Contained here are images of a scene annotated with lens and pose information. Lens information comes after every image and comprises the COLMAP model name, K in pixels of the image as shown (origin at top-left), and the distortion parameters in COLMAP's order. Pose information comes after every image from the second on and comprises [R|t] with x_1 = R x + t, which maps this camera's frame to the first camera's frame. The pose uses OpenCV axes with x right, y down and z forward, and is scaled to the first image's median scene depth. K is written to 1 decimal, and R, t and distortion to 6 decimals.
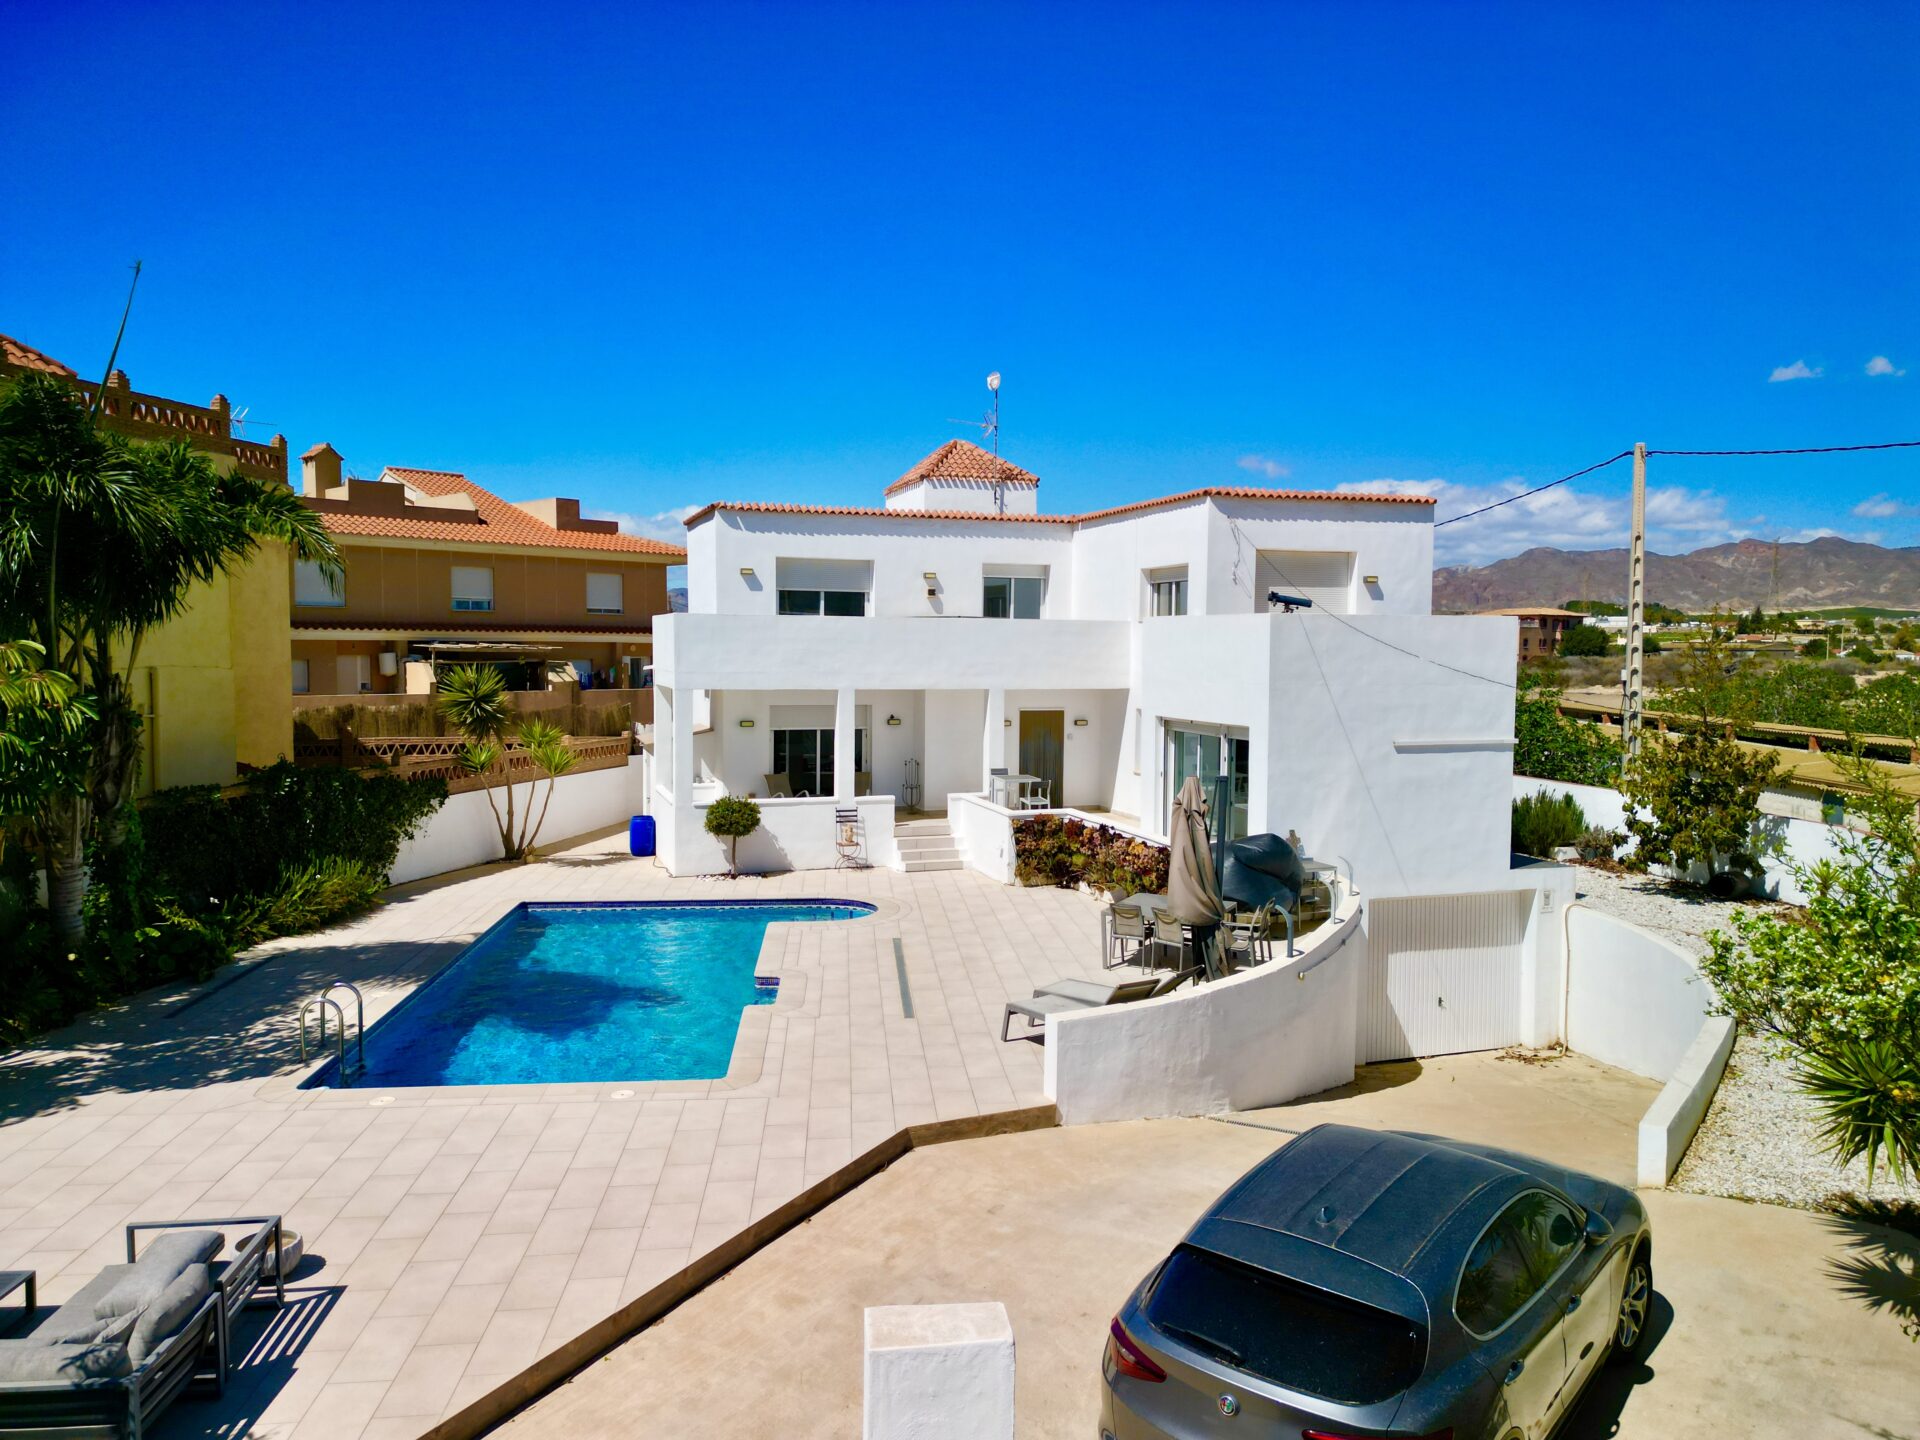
lens RADIAL K [[1342.3, 0, 960.0], [0, 1342.3, 720.0], [0, 0, 1]] dist [0.092335, -0.086968]
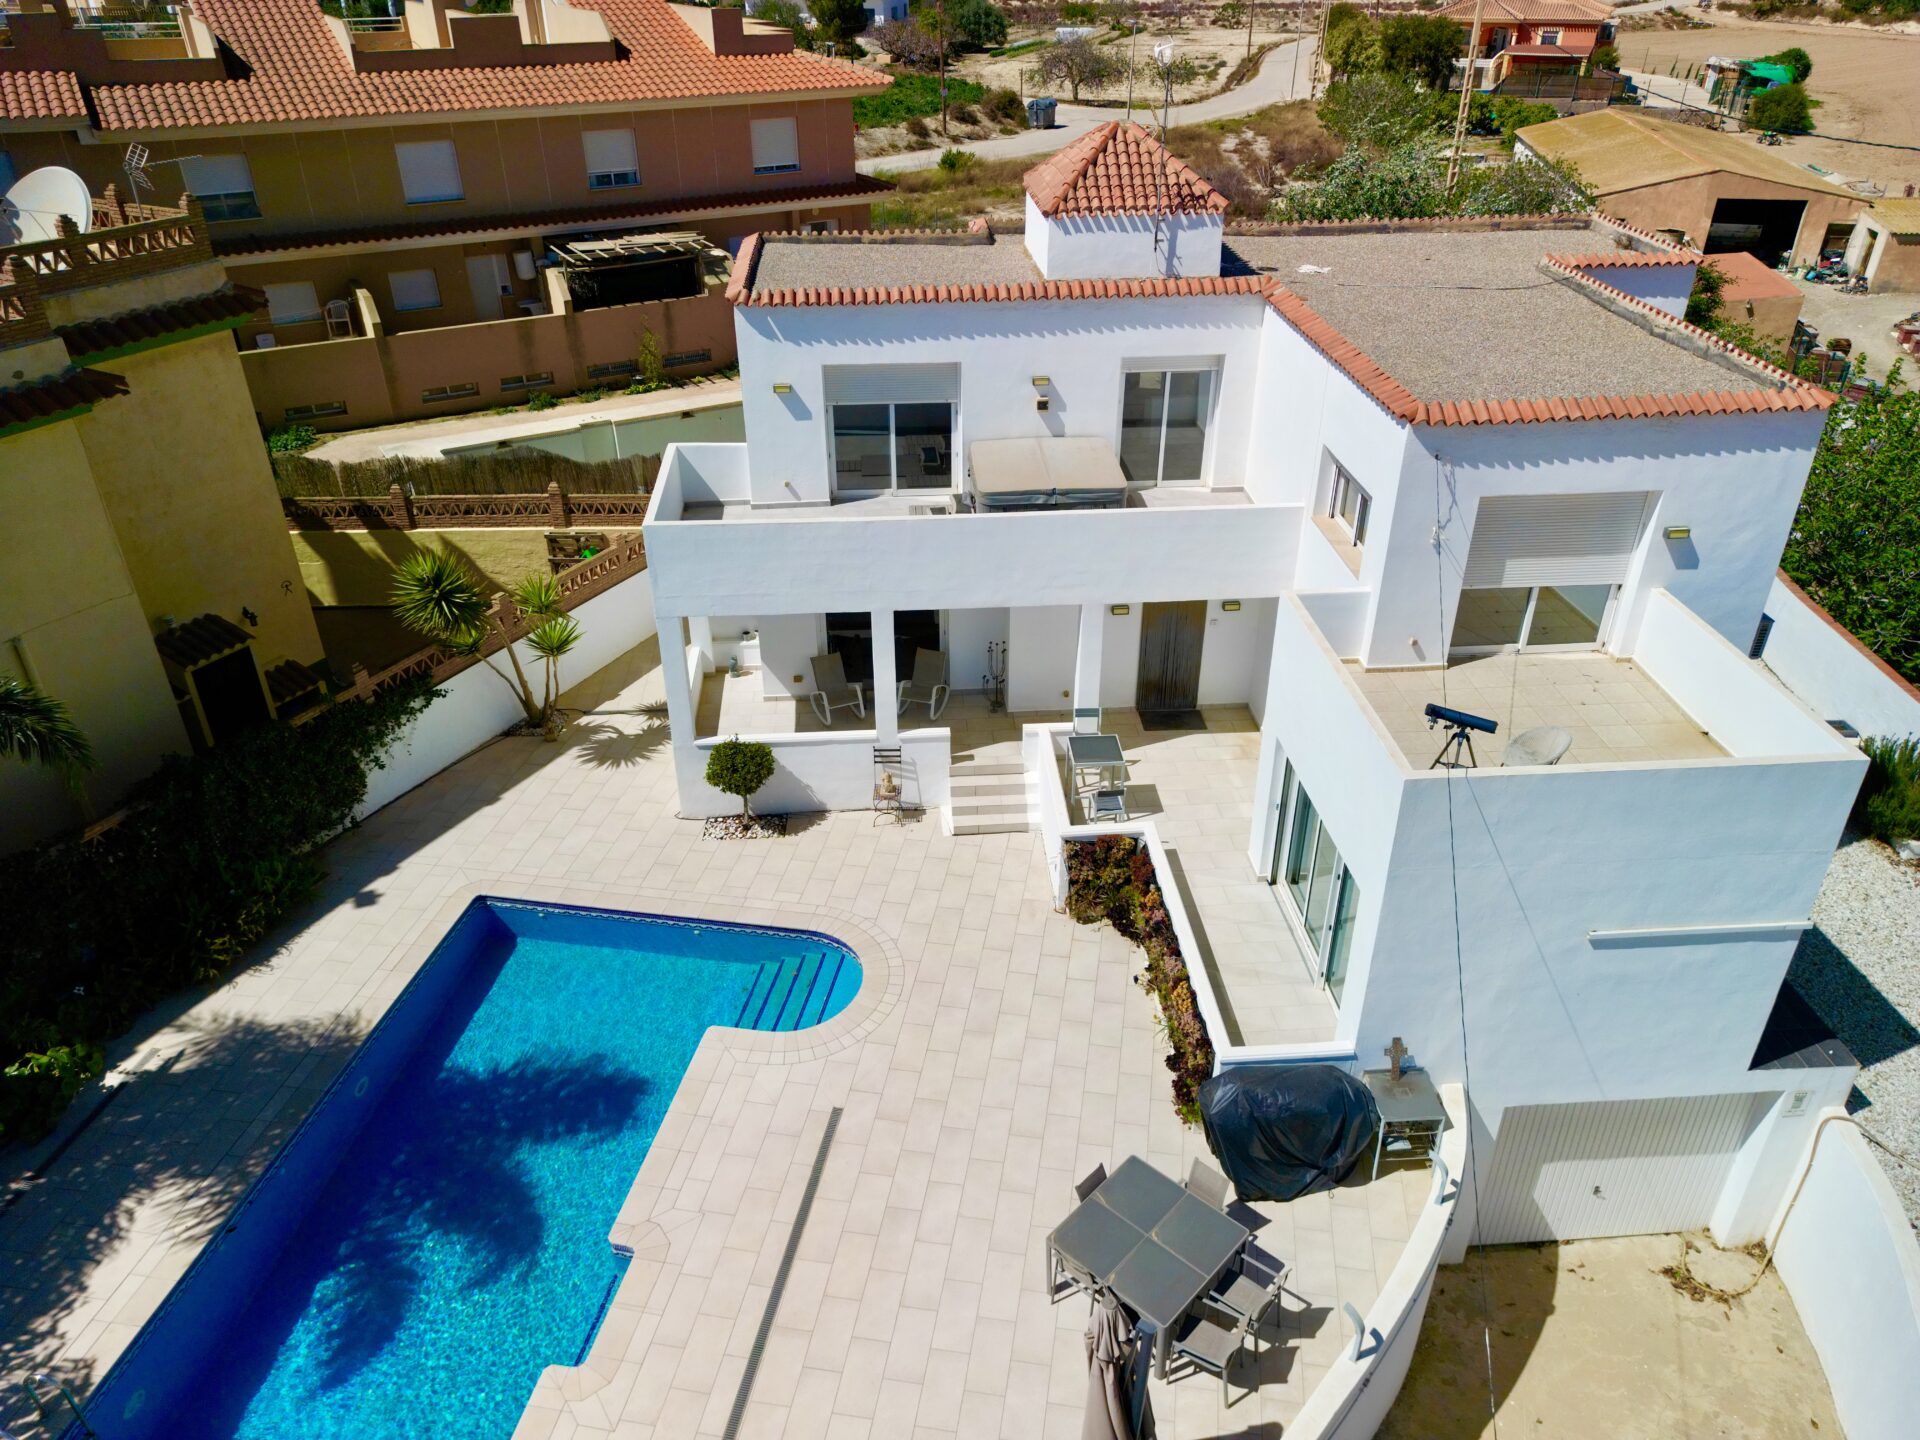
lens RADIAL K [[1345.7, 0, 960.0], [0, 1345.7, 720.0], [0, 0, 1]] dist [0.086412, -0.081113]
pose [[0.967311, 0.119232, -0.223816, 0.143448], [-0.004078, 0.889775, 0.456381, -0.334925], [0.253561, -0.440549, 0.861175, 0.353923]]
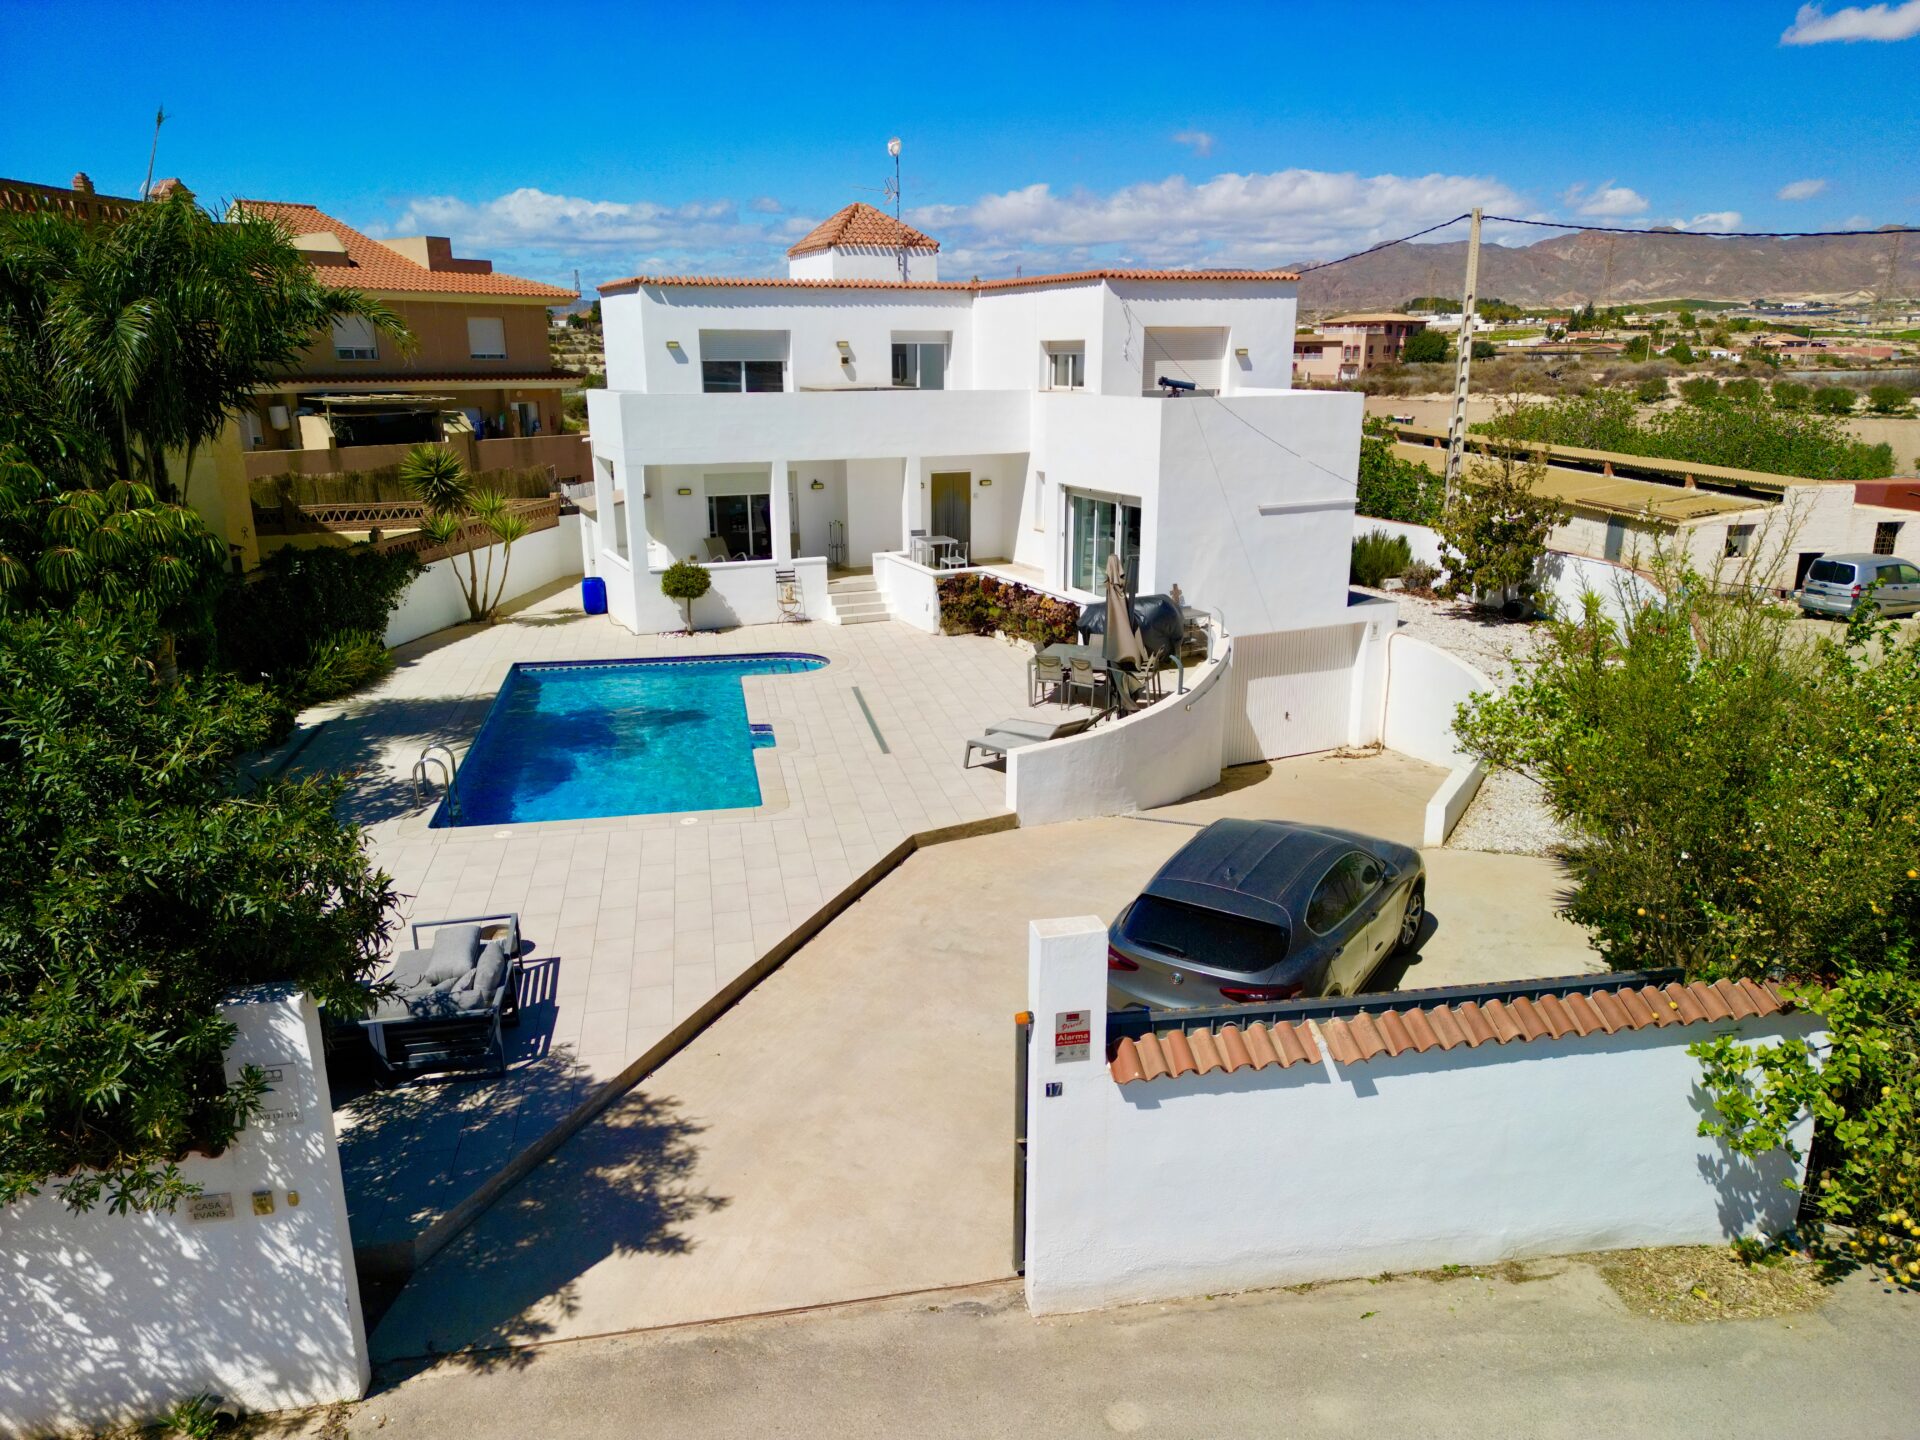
lens RADIAL K [[1342.3, 0, 960.0], [0, 1342.3, 720.0], [0, 0, 1]] dist [0.092335, -0.086968]
pose [[0.993885, -0.040710, 0.102642, -0.063637], [0.018339, 0.977504, 0.210118, -0.048300], [-0.108887, -0.206951, 0.972273, -0.149453]]
